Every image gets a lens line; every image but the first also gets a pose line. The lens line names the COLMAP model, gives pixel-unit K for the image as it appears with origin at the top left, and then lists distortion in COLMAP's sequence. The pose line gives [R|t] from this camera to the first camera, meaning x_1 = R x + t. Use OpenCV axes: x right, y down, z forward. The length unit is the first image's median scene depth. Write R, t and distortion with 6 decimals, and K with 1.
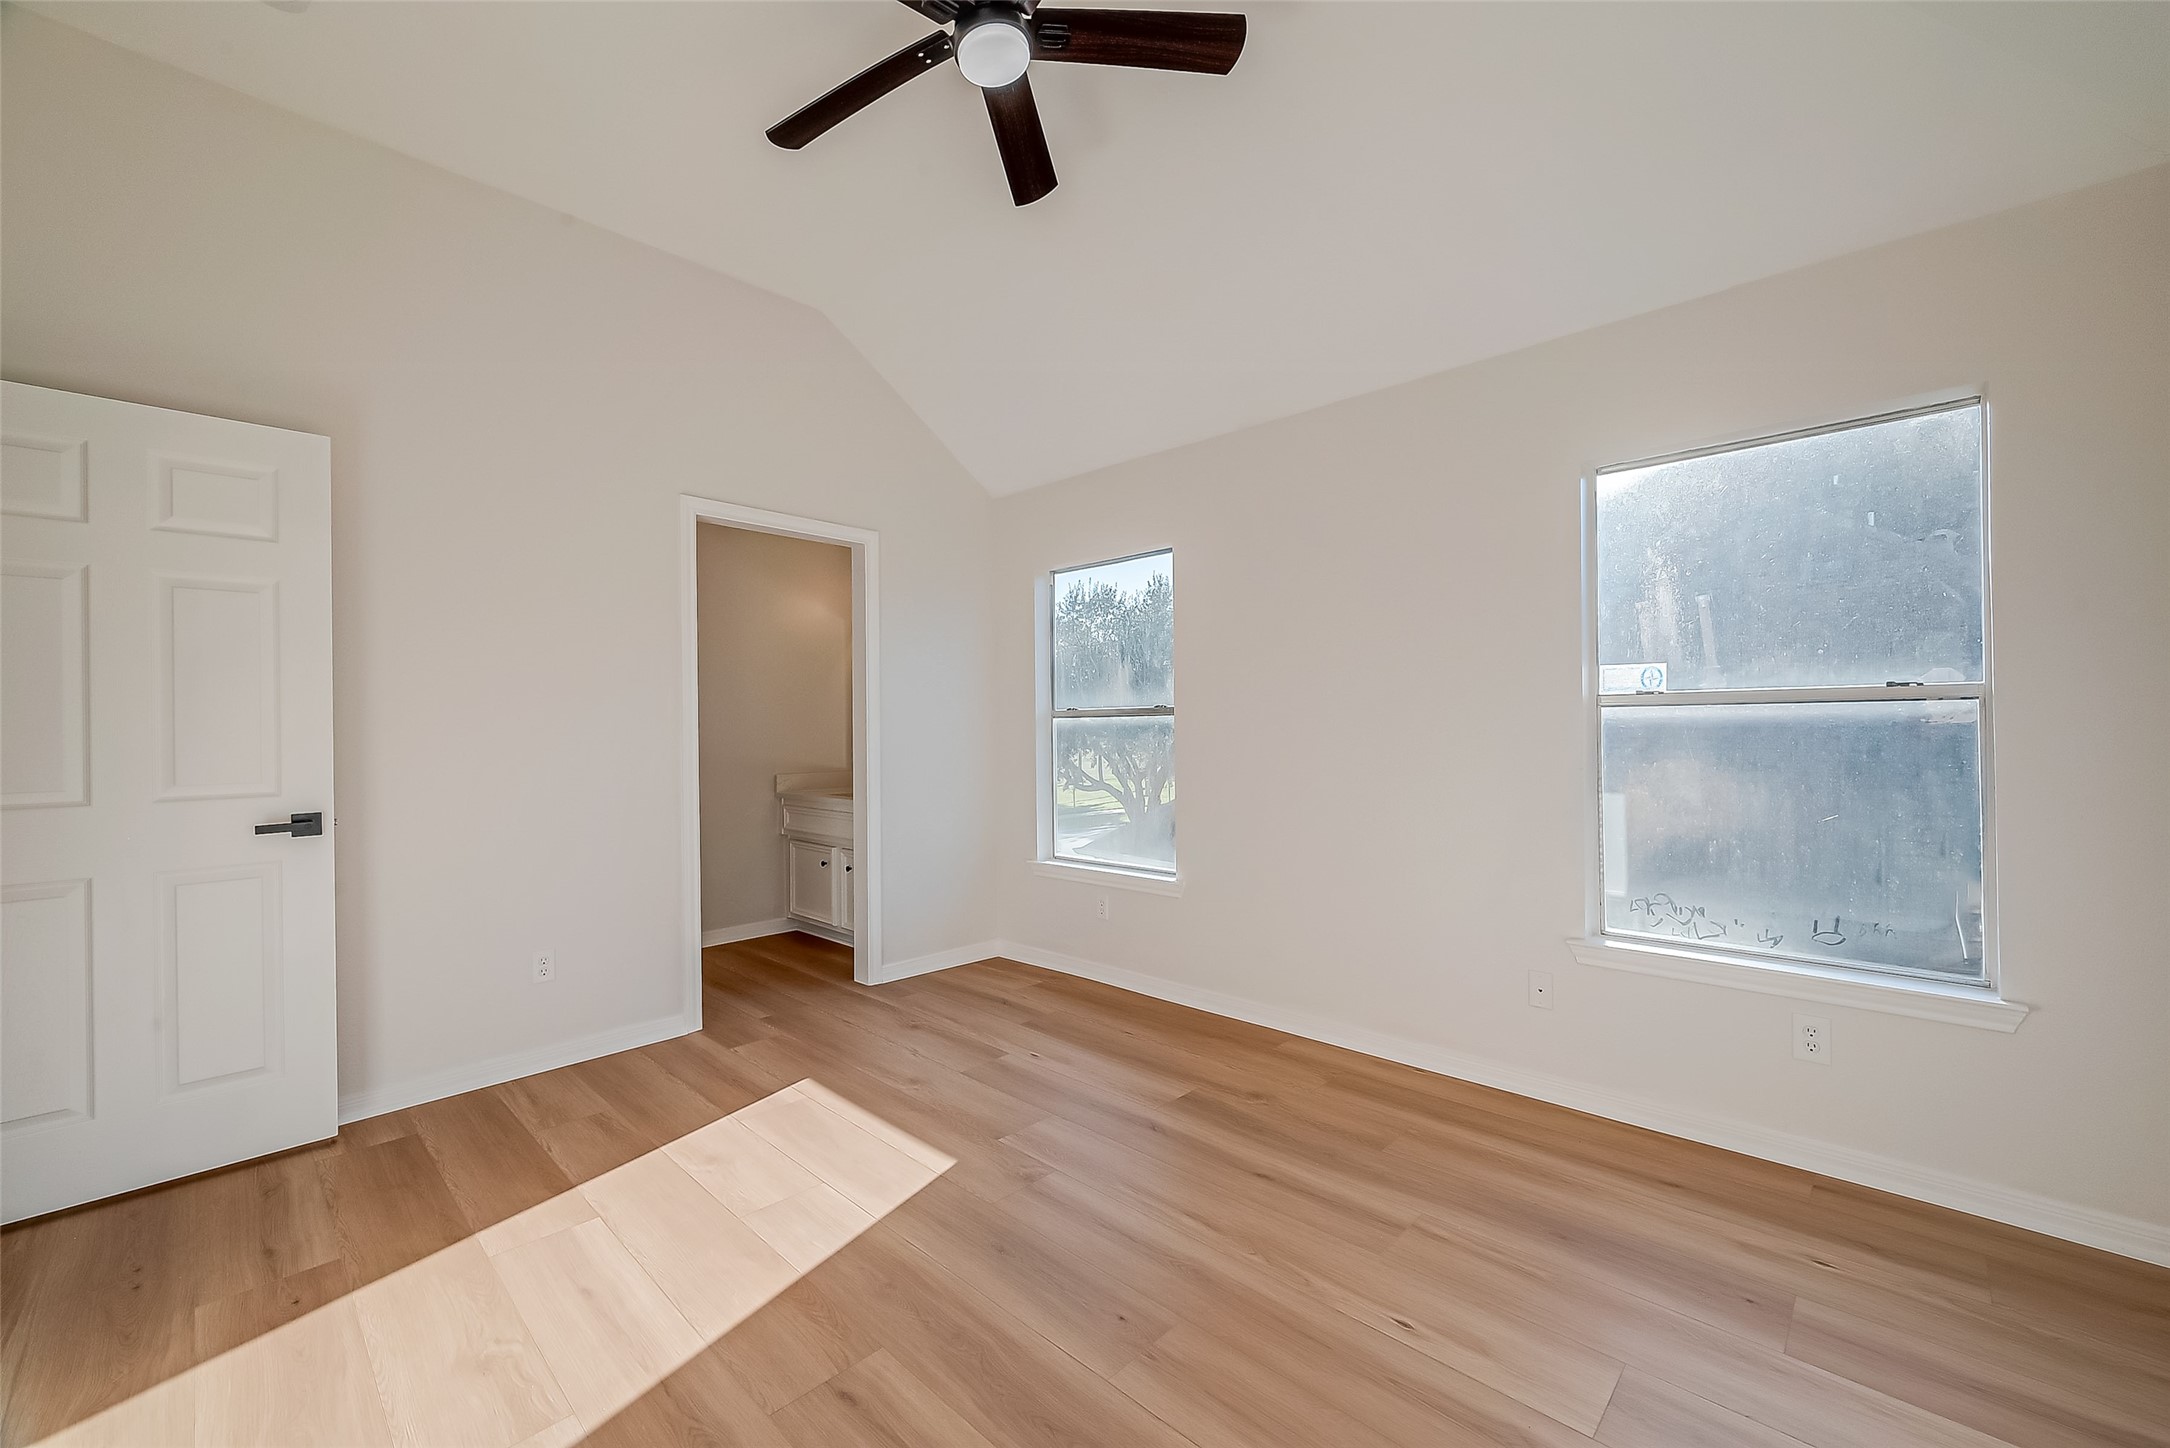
lens RADIAL K [[868.8, 0, 1097.8], [0, 868.8, 717.4], [0, 0, 1]] dist [-0.000128, 0.000999]
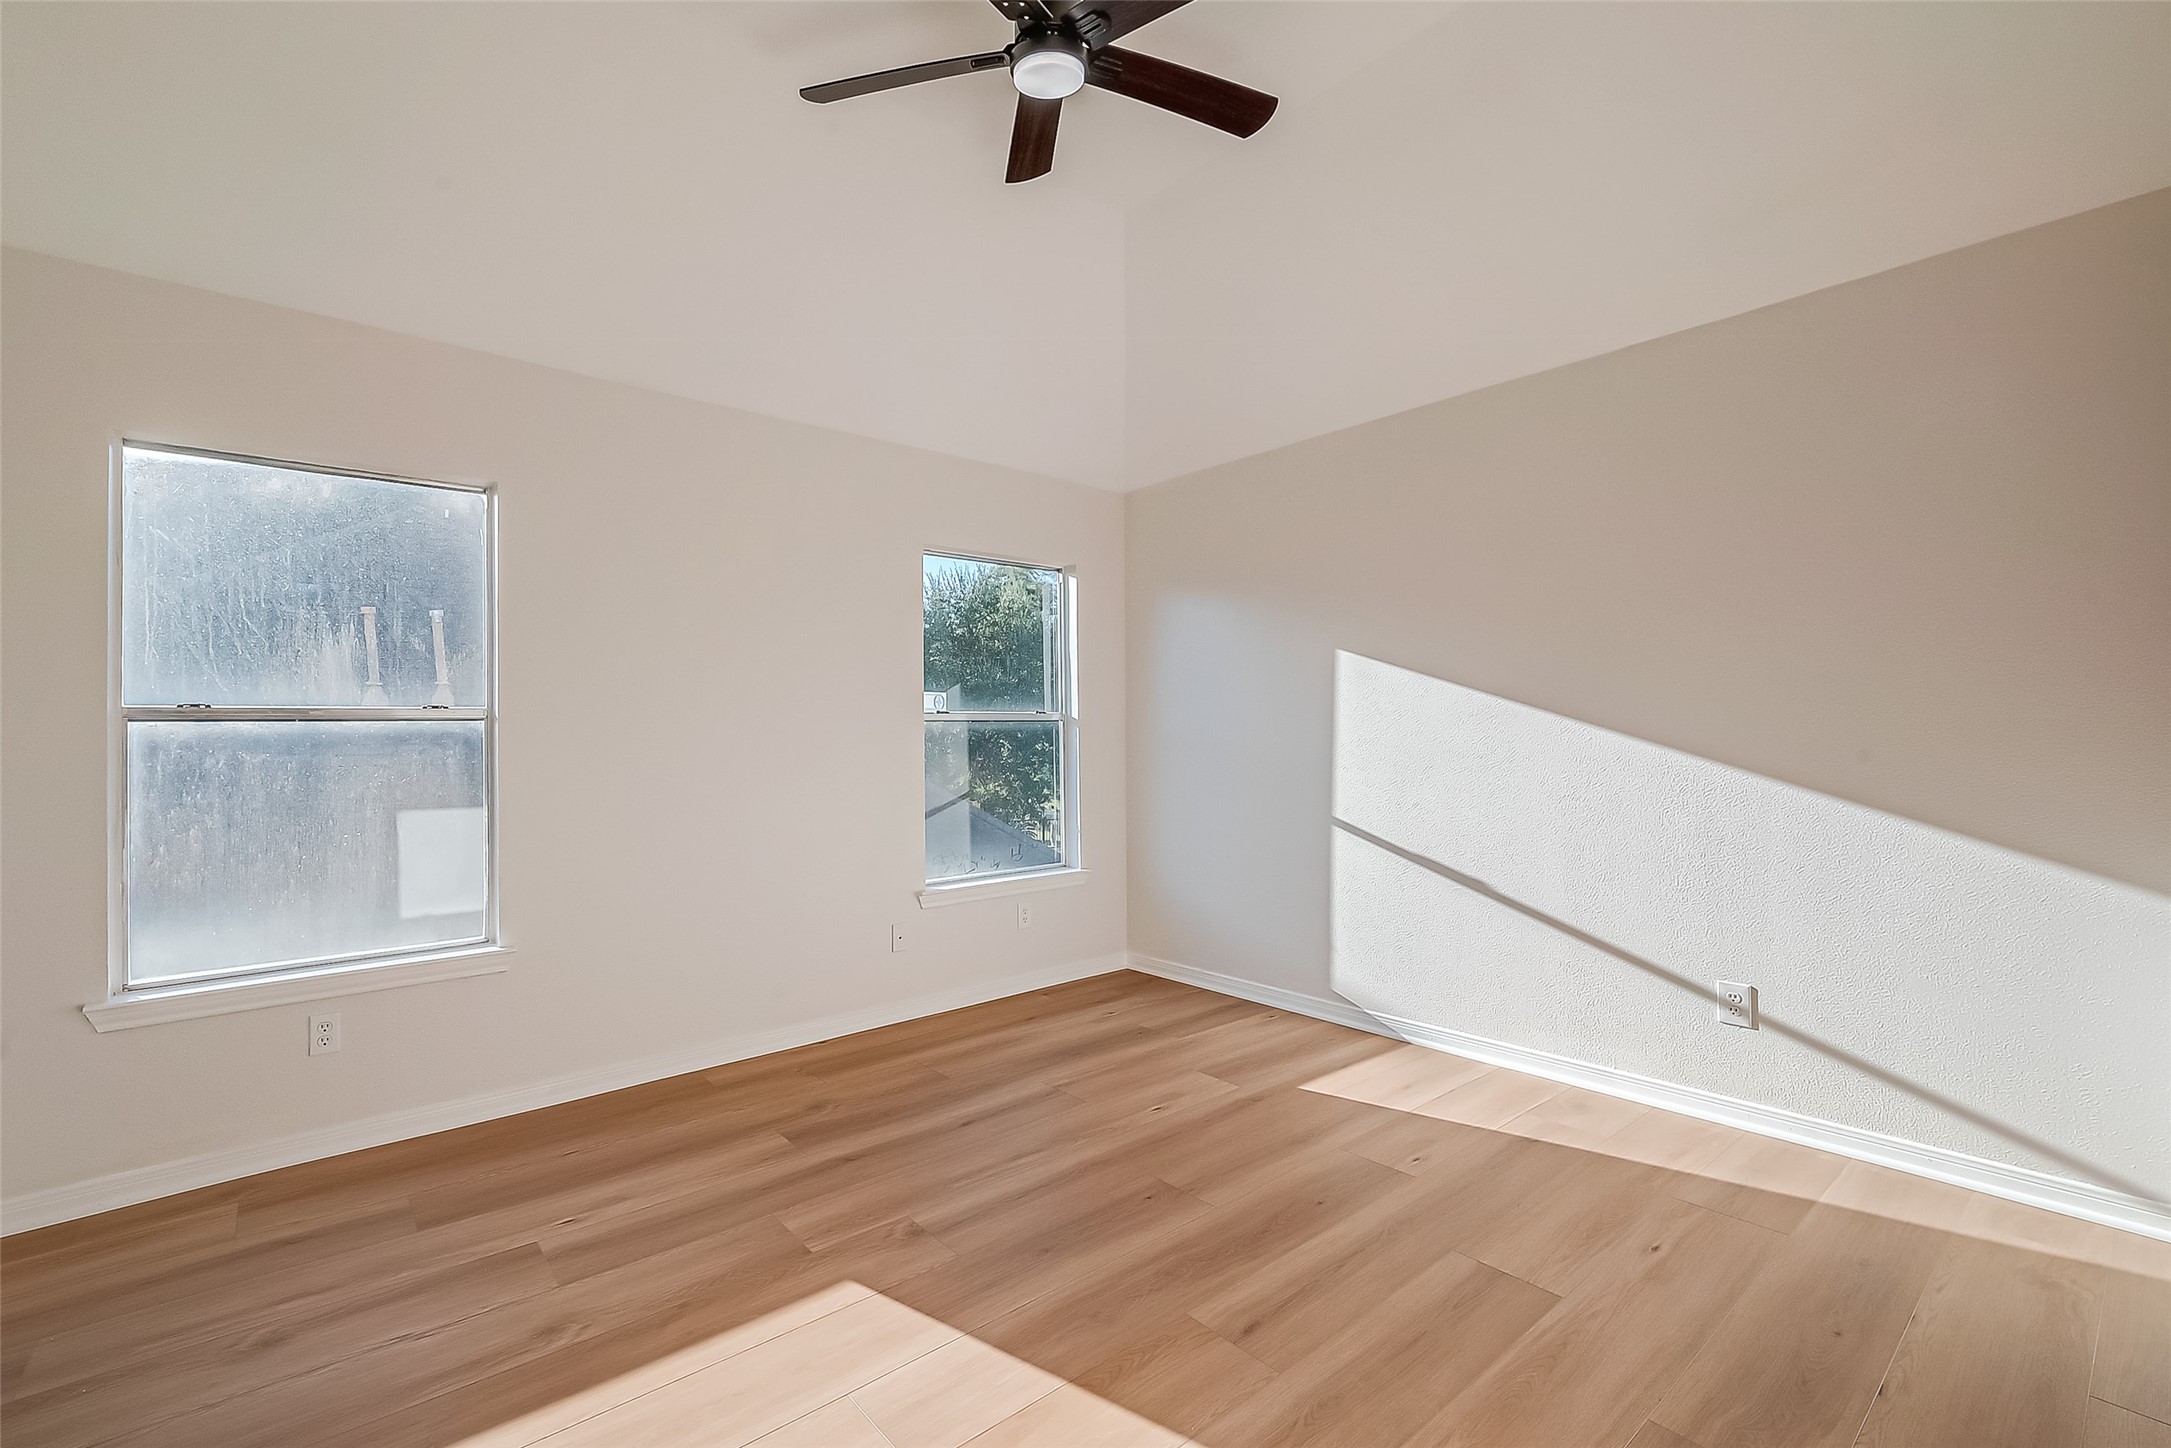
lens RADIAL K [[869.2, 0, 1080.3], [0, 869.2, 726.6], [0, 0, 1]] dist [-0.000128, 0.000999]
pose [[0.136535, 0.011650, 0.990567, -0.972926], [-0.002905, 0.999931, -0.011359, 0.016332], [-0.990631, -0.001327, 0.136559, 0.723916]]
